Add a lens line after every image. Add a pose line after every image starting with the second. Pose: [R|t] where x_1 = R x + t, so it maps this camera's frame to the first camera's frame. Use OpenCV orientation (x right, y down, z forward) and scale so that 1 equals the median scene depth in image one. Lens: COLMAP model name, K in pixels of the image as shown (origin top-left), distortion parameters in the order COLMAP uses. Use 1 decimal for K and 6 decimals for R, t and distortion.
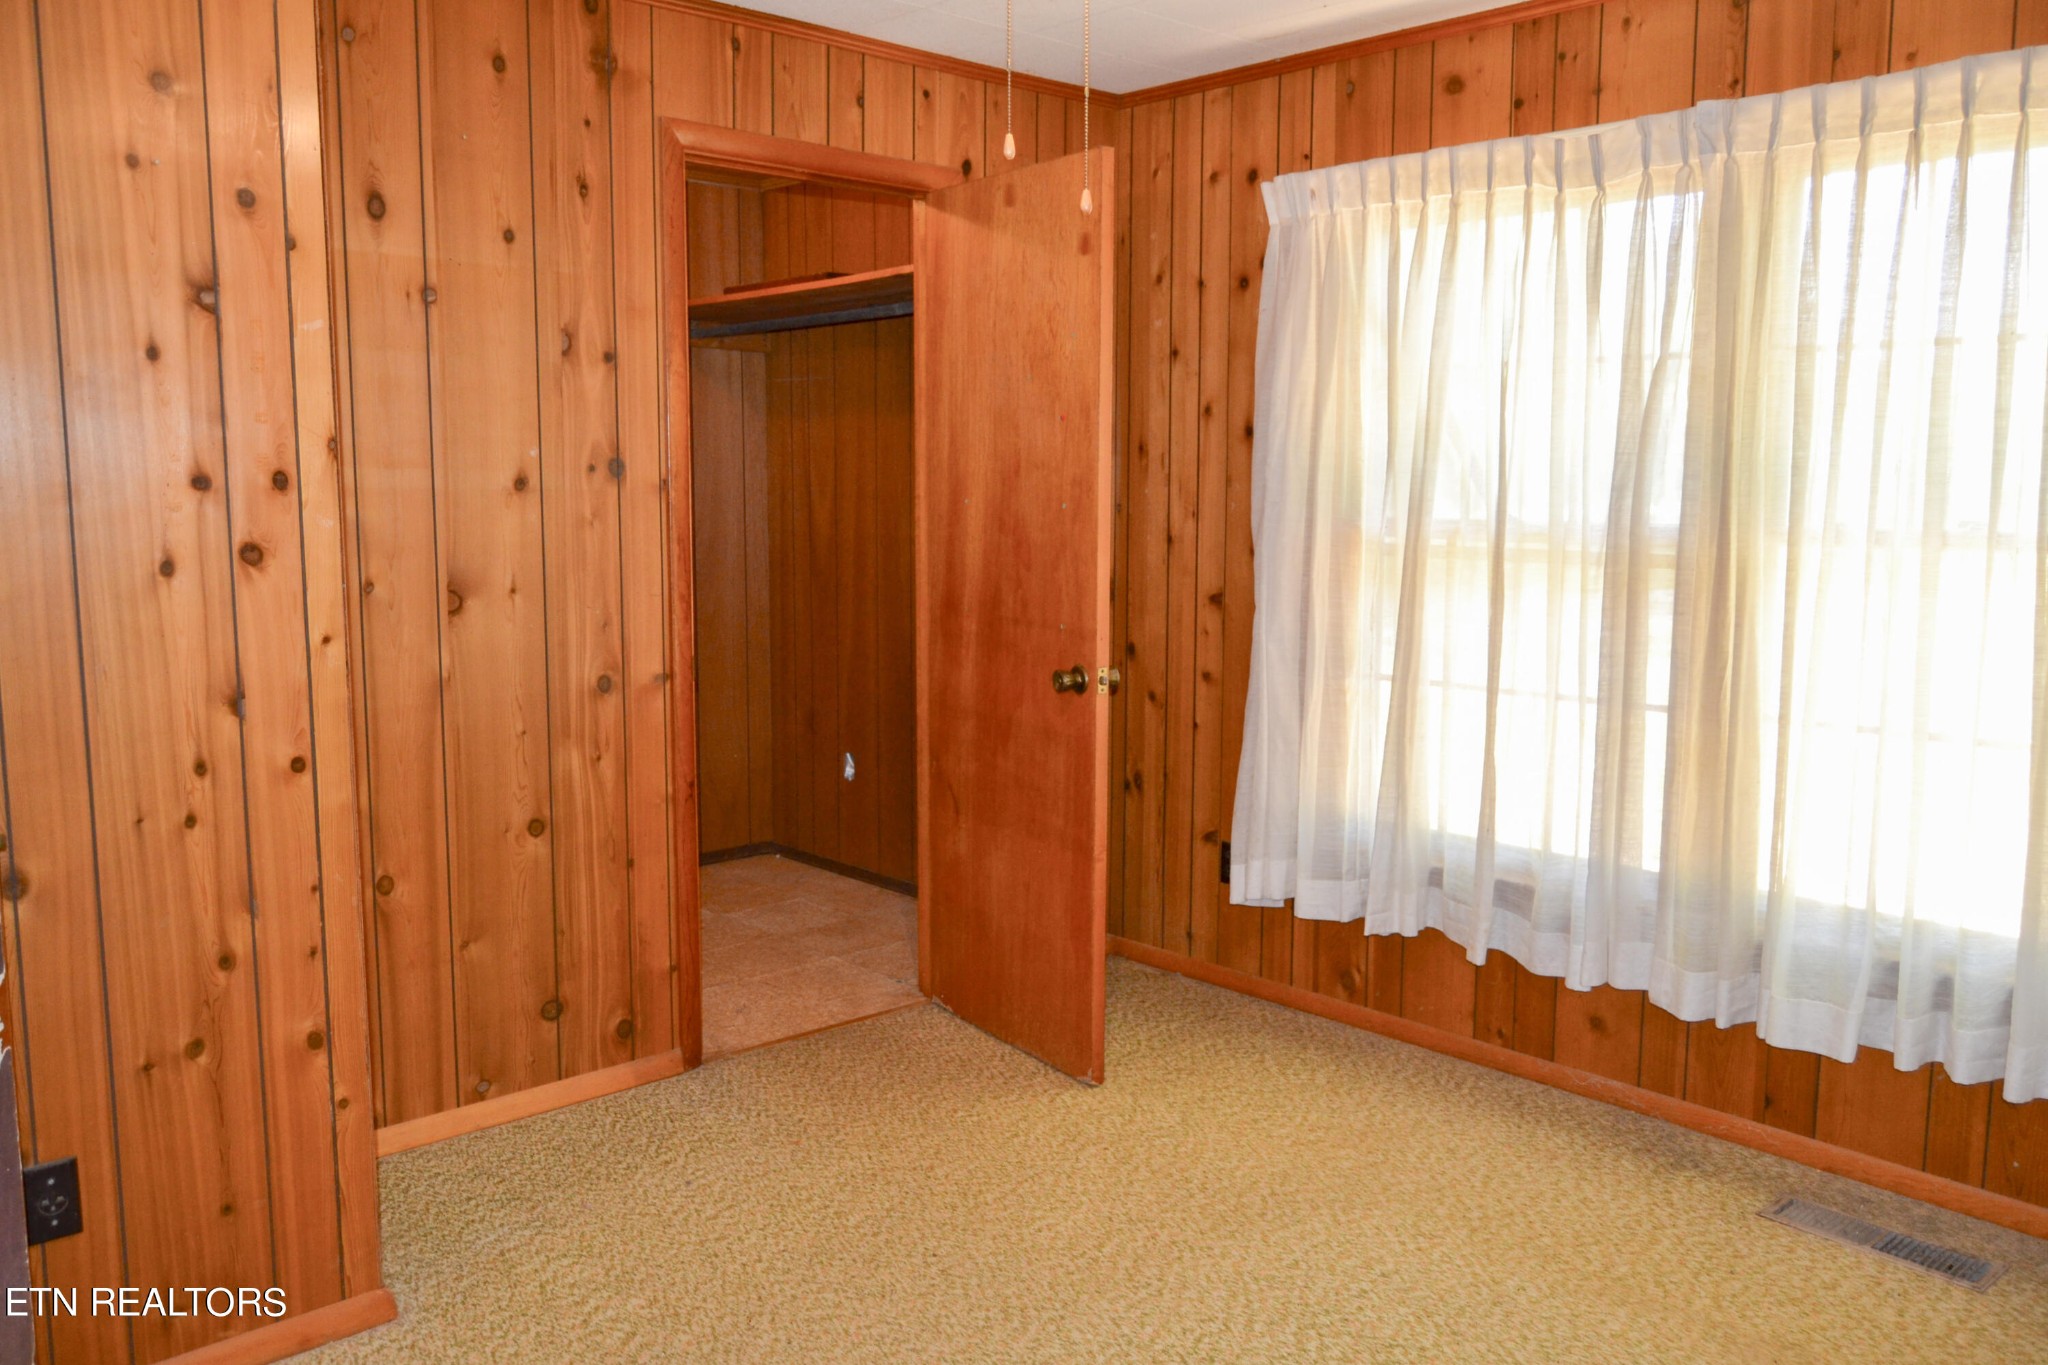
lens RADIAL K [[1615.8, 0, 1010.8], [0, 1615.8, 687.6], [0, 0, 1]] dist [-0.005317, -0.000594]
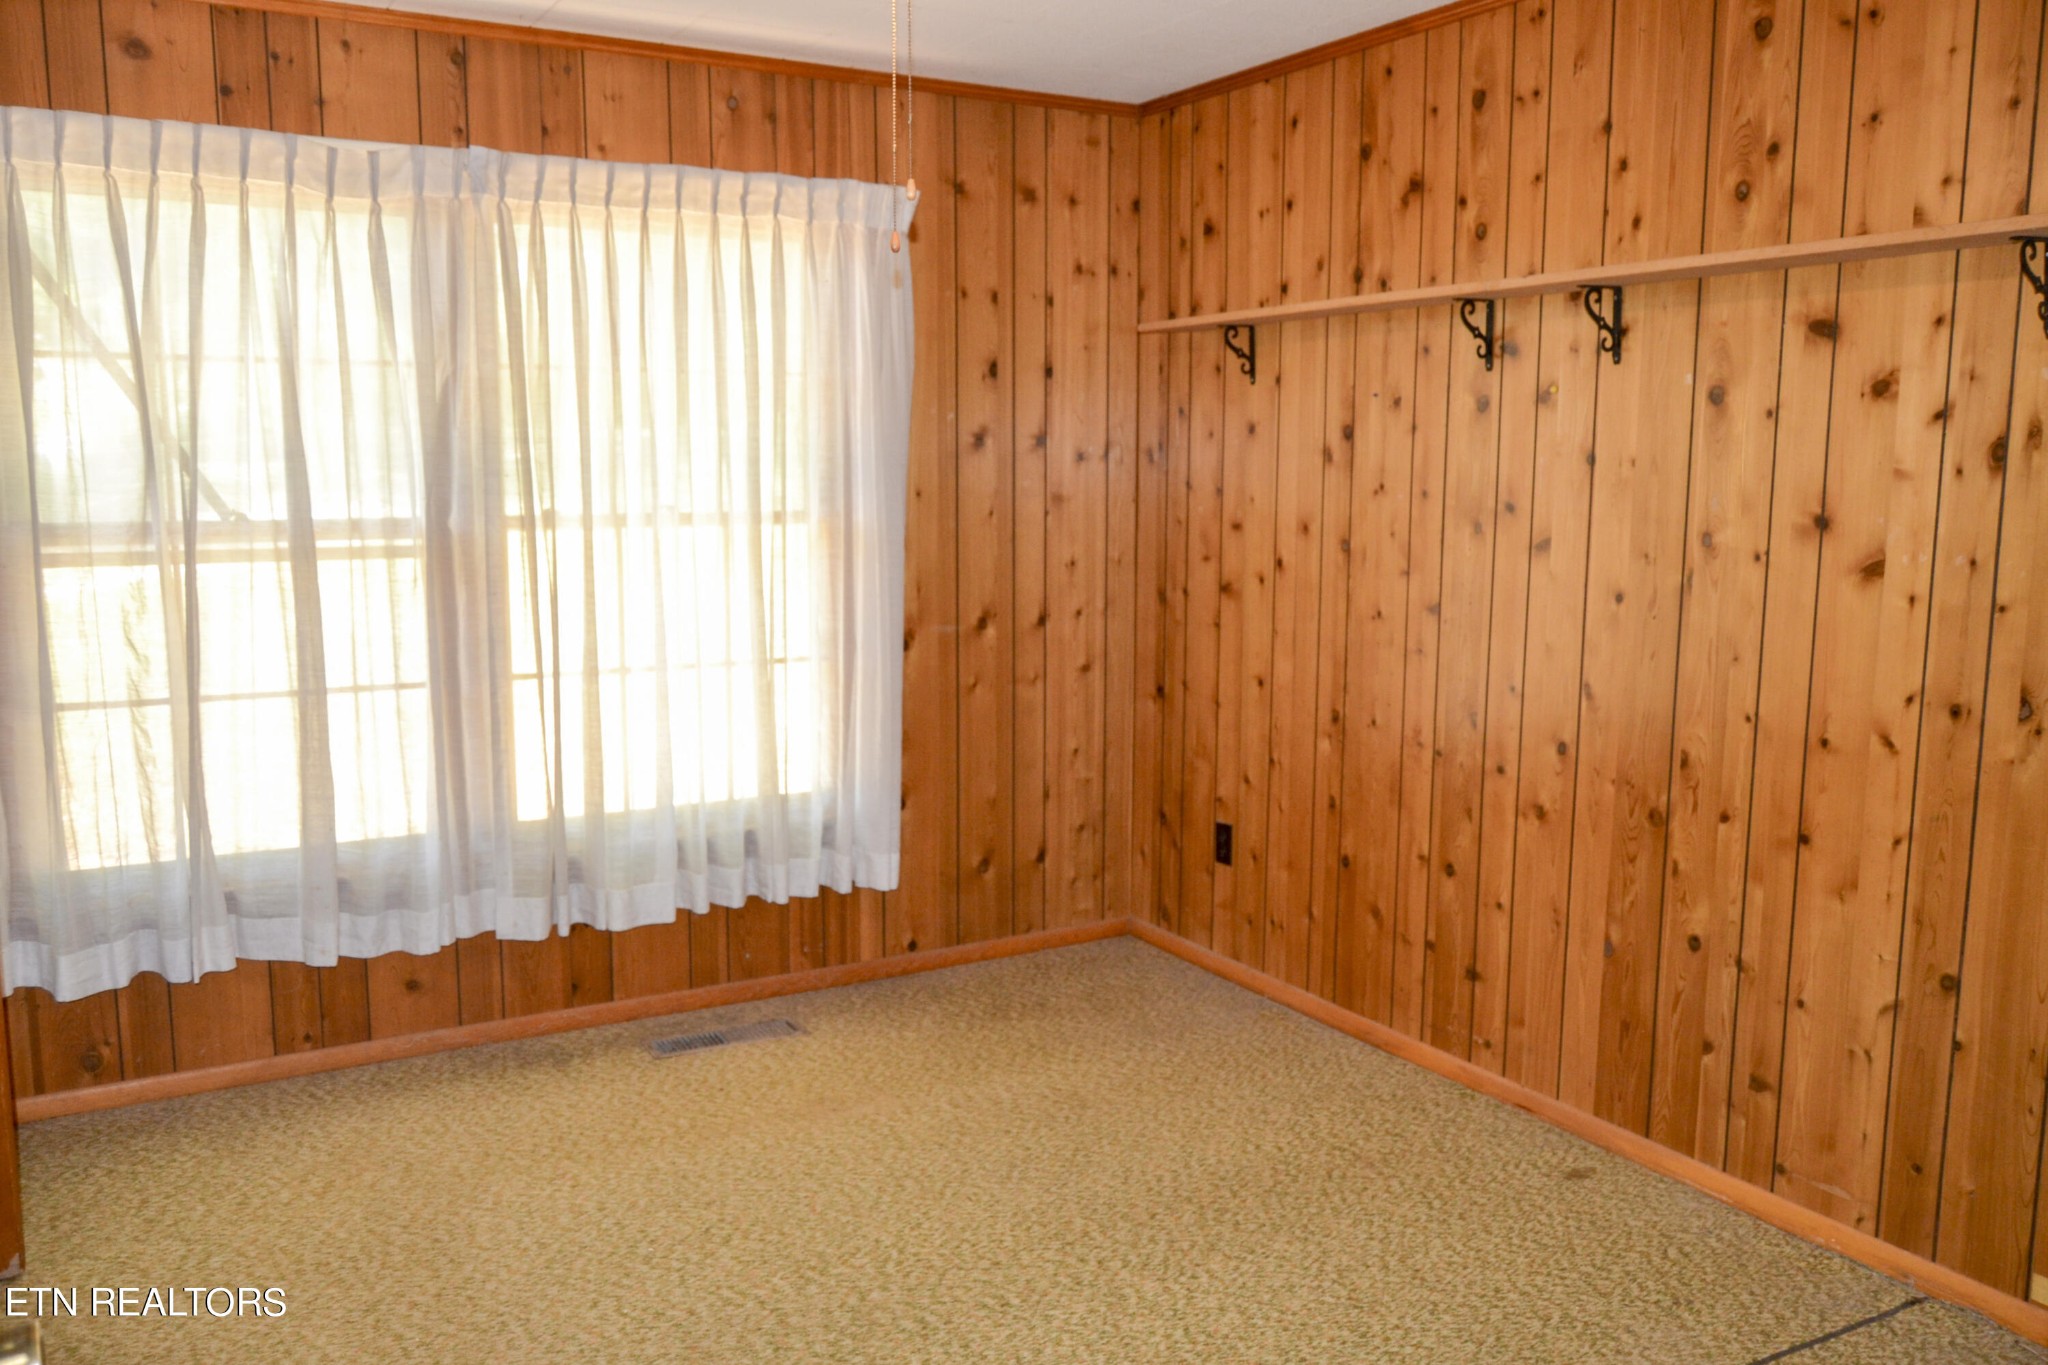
lens RADIAL K [[1615.8, 0, 1010.8], [0, 1615.8, 687.6], [0, 0, 1]] dist [-0.005317, -0.000594]
pose [[0.222844, -0.133340, 0.965692, -0.588332], [0.131790, 0.985628, 0.105681, -0.050408], [-0.965905, 0.103718, 0.237214, 0.363579]]
